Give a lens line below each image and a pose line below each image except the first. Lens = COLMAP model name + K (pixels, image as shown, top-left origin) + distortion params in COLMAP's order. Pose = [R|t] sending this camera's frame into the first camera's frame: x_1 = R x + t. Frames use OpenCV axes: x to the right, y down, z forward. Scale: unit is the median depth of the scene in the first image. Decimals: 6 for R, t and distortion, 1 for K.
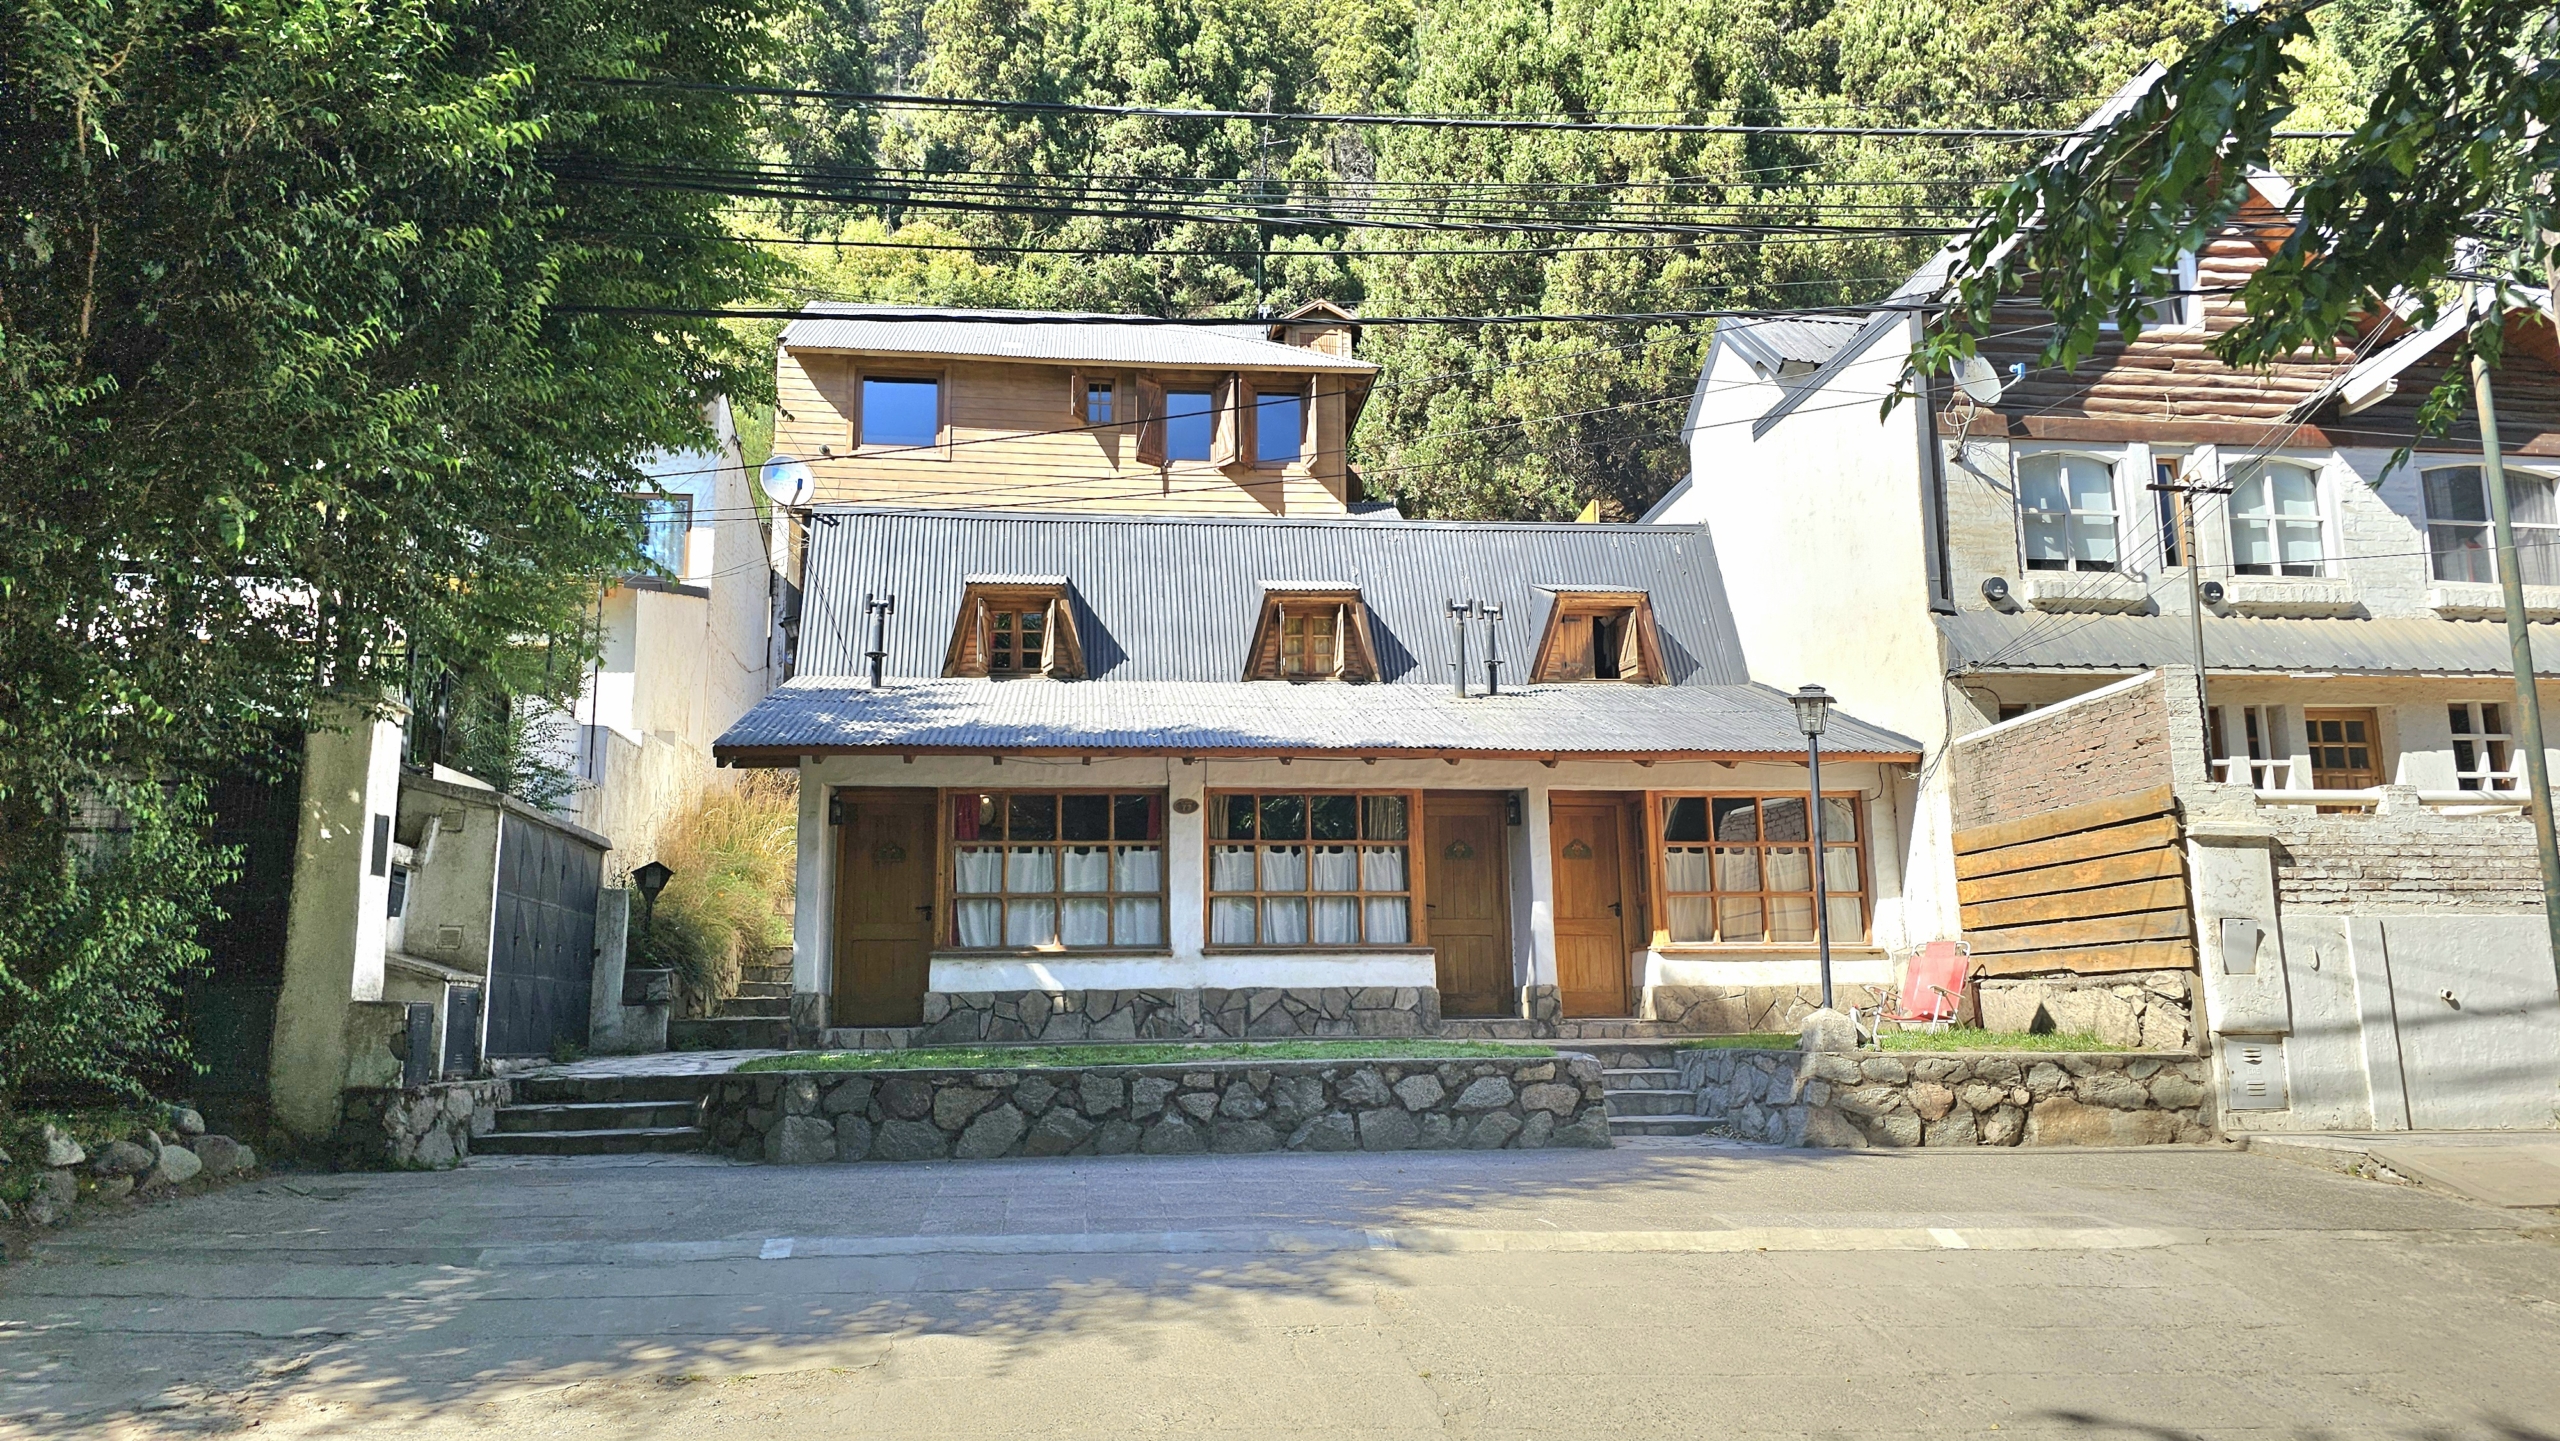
lens RADIAL K [[1683.8, 0, 1274.1], [0, 1683.8, 712.5], [0, 0, 1]] dist [0.060548, -0.028644]
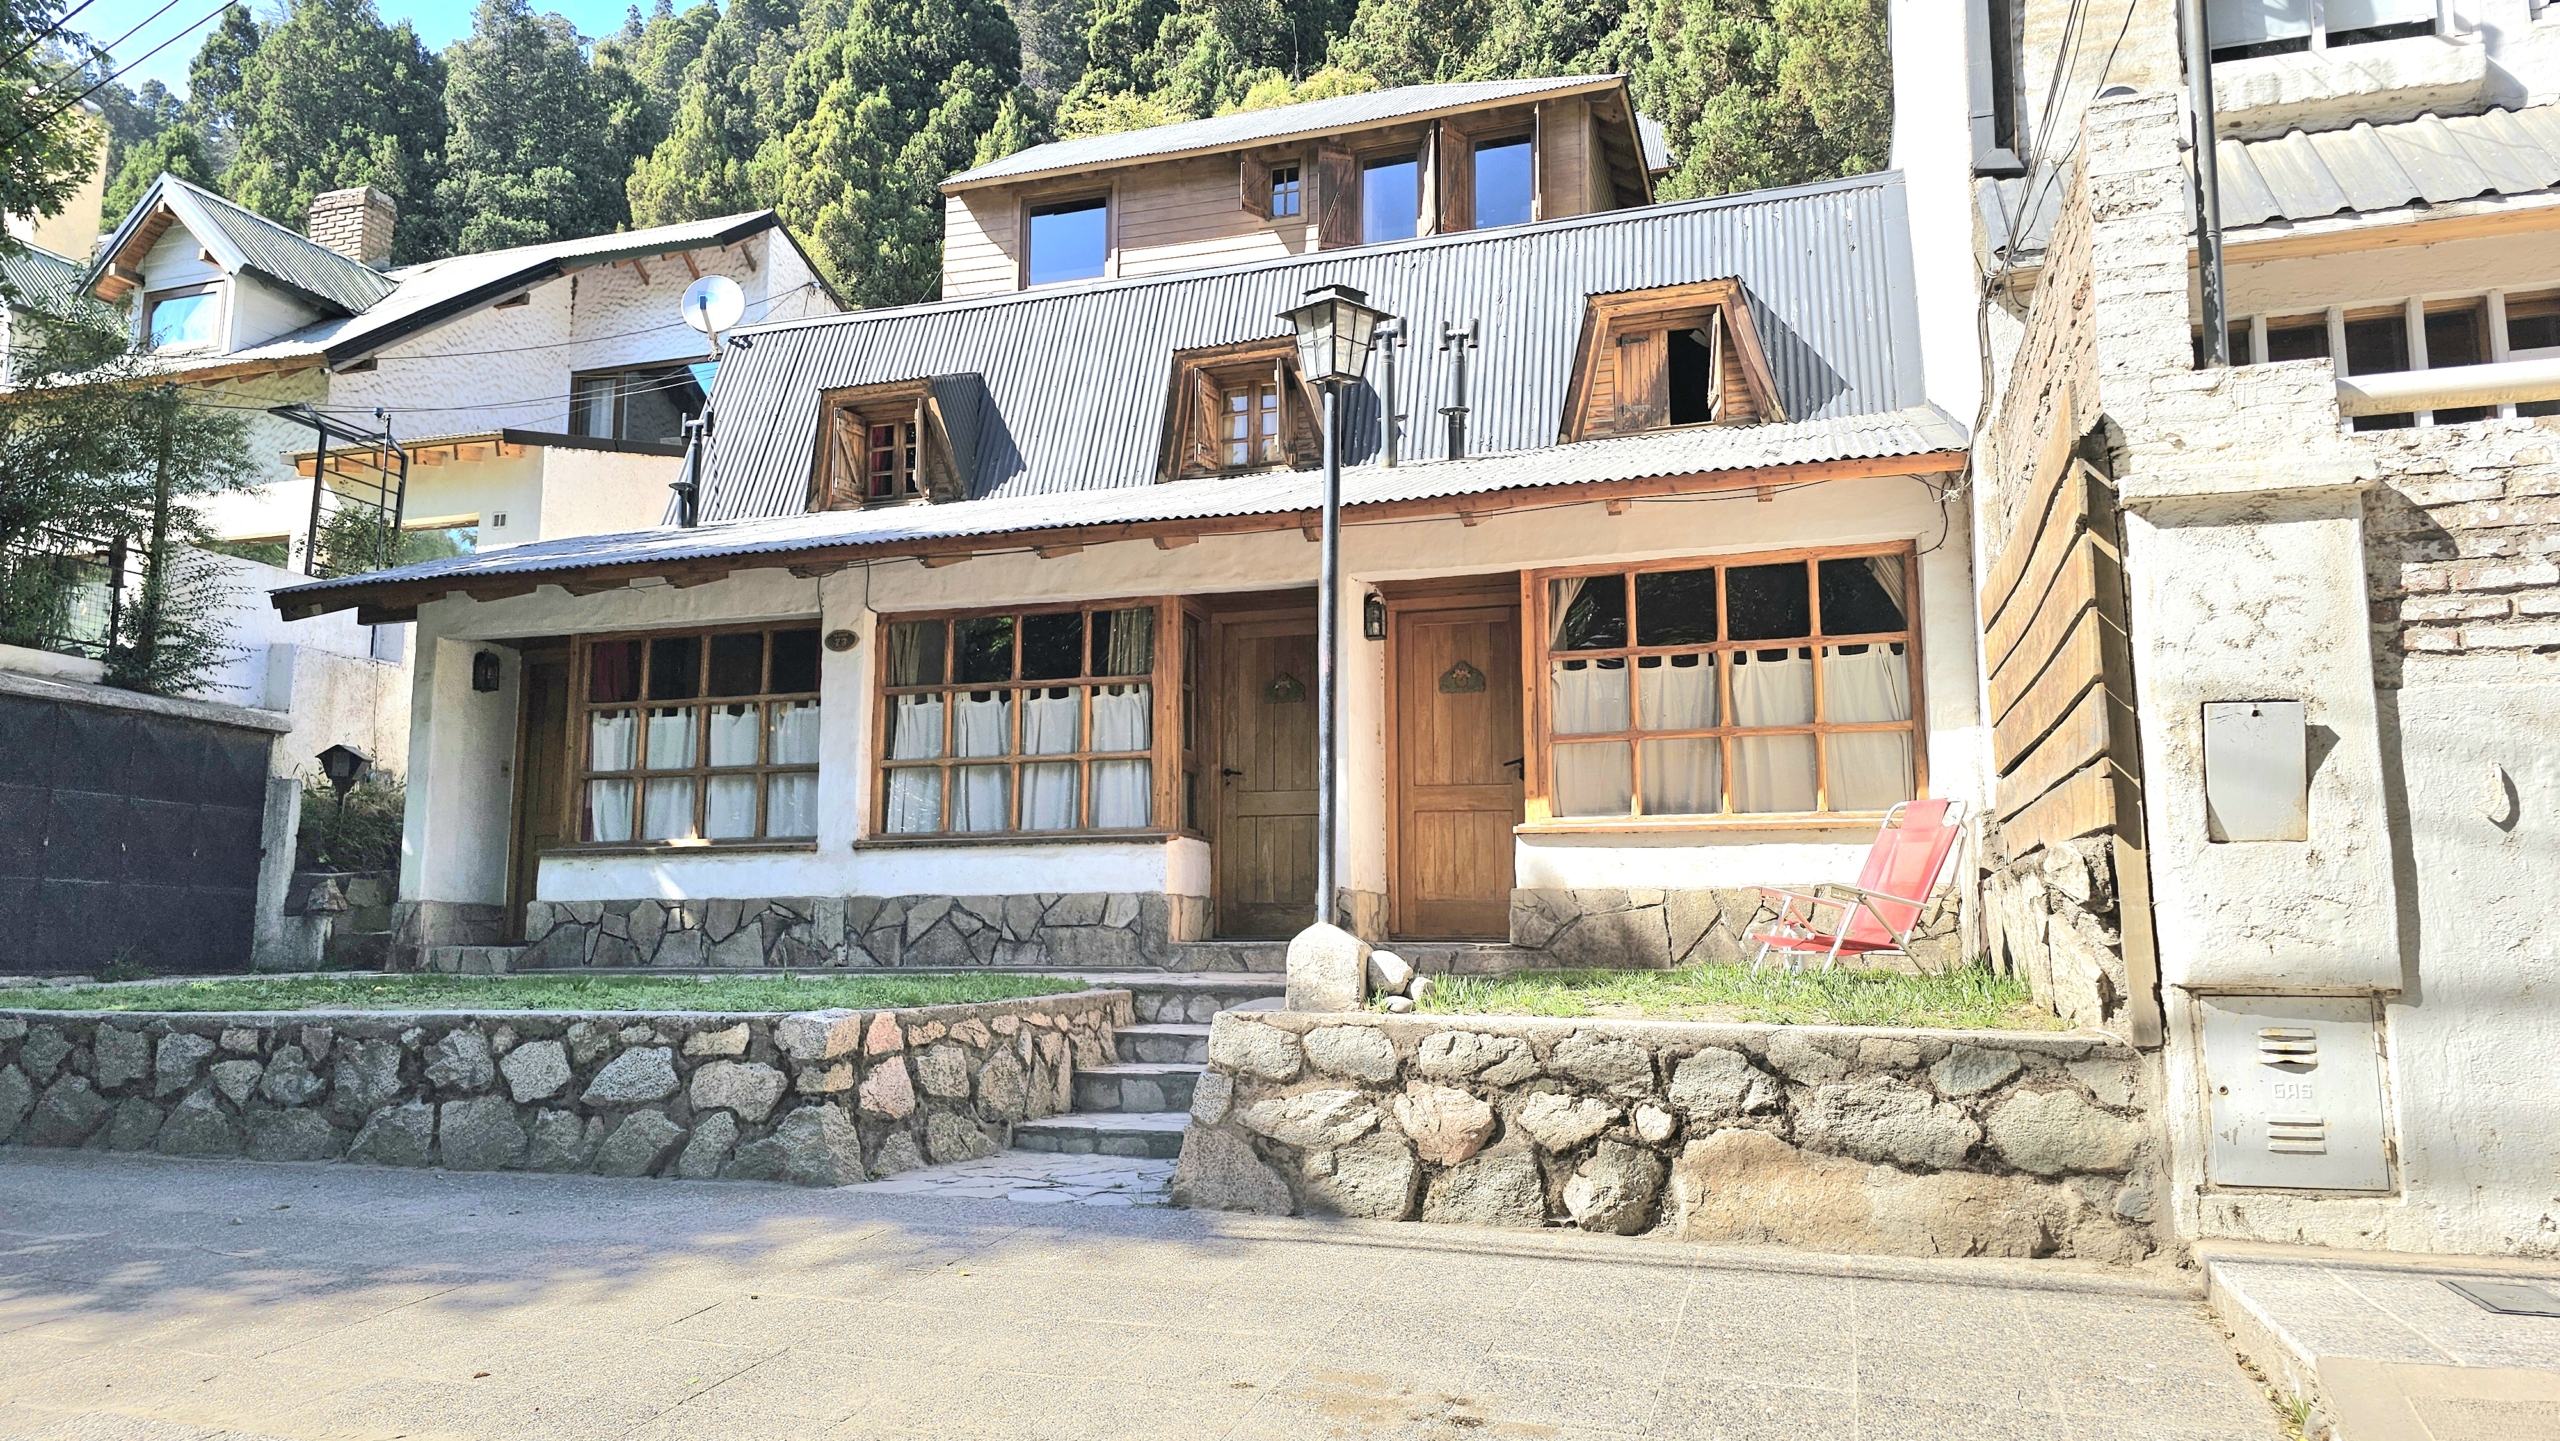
lens RADIAL K [[1683.8, 0, 1291.8], [0, 1683.8, 701.8], [0, 0, 1]] dist [0.060548, -0.028644]
pose [[0.906325, -0.048135, -0.419830, 0.522438], [0.064810, 0.997571, 0.025536, 0.095184], [0.417581, -0.050353, 0.907244, 0.547955]]
